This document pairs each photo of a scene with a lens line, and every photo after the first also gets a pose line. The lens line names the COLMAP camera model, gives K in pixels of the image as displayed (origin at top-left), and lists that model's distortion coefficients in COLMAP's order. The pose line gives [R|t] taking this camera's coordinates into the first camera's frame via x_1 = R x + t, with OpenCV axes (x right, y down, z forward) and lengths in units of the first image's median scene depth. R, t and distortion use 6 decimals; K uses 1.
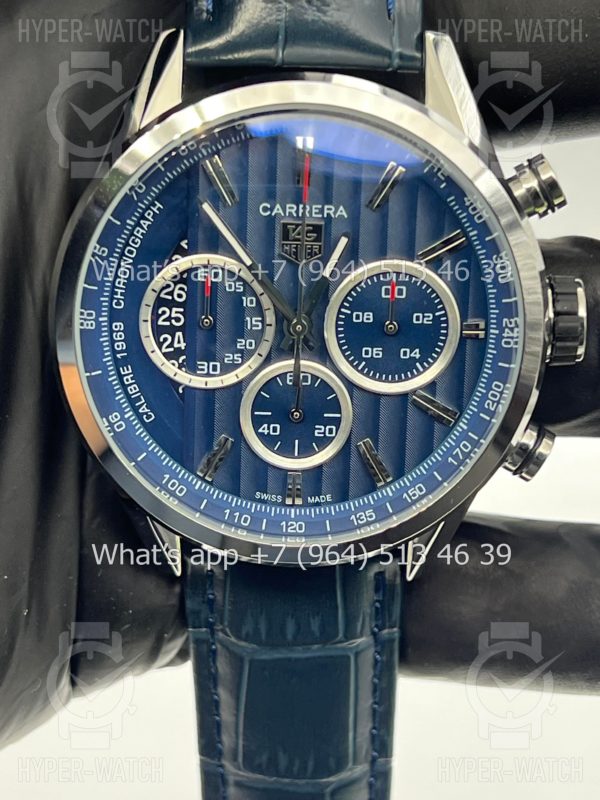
lens RADIAL K [[1994.2, 0, 300.0], [0, 1994.2, 400.0], [0, 0, 1]] dist [0.466760, -0.570590]
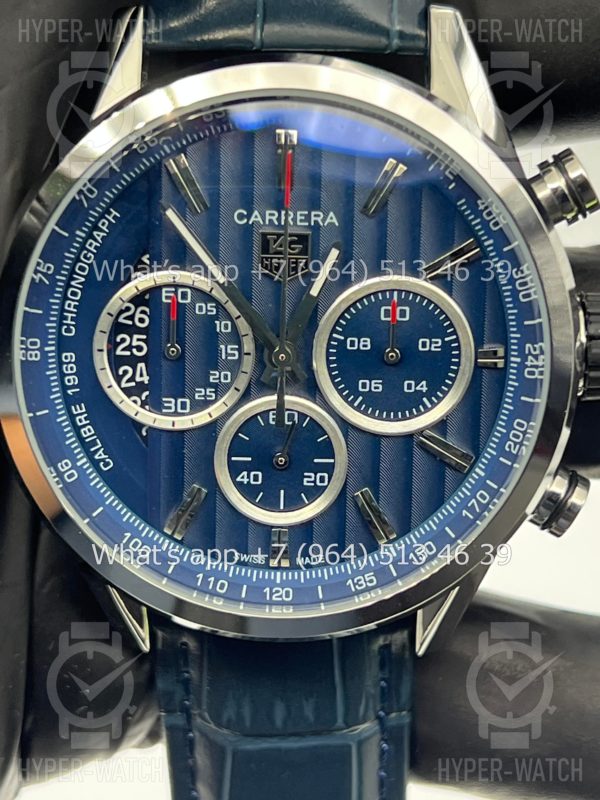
lens RADIAL K [[1994.2, 0, 300.0], [0, 1994.2, 400.0], [0, 0, 1]] dist [0.466760, -0.570590]
pose [[0.999762, -0.008072, -0.020278, 0.023521], [0.007655, 0.999759, -0.020576, -0.000633], [0.020439, 0.020416, 0.999583, 0.157903]]
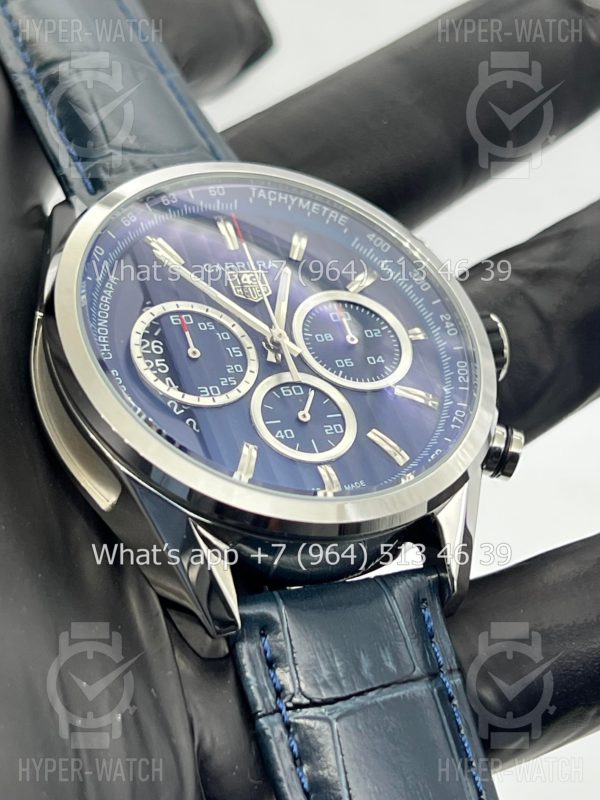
lens RADIAL K [[1994.2, 0, 300.0], [0, 1994.2, 400.0], [0, 0, 1]] dist [0.466760, -0.570590]
pose [[0.885793, -0.119429, 0.448450, -0.460891], [0.410478, 0.652457, -0.637030, 0.652451], [-0.216515, 0.748356, 0.626965, 0.356952]]
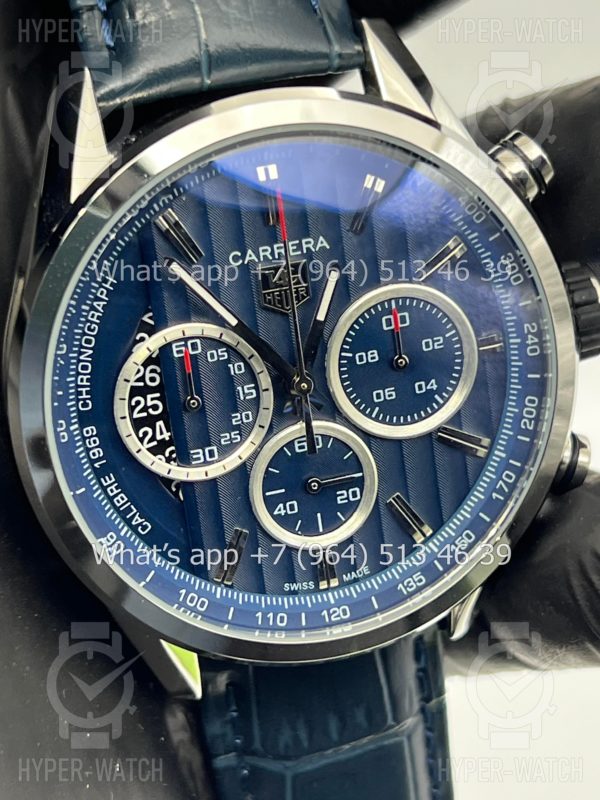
lens RADIAL K [[1994.2, 0, 300.0], [0, 1994.2, 400.0], [0, 0, 1]] dist [0.466760, -0.570590]
pose [[0.956022, -0.220026, 0.193934, -0.166045], [0.218073, 0.975420, 0.031631, -0.056724], [-0.196126, 0.012052, 0.980505, 0.162637]]
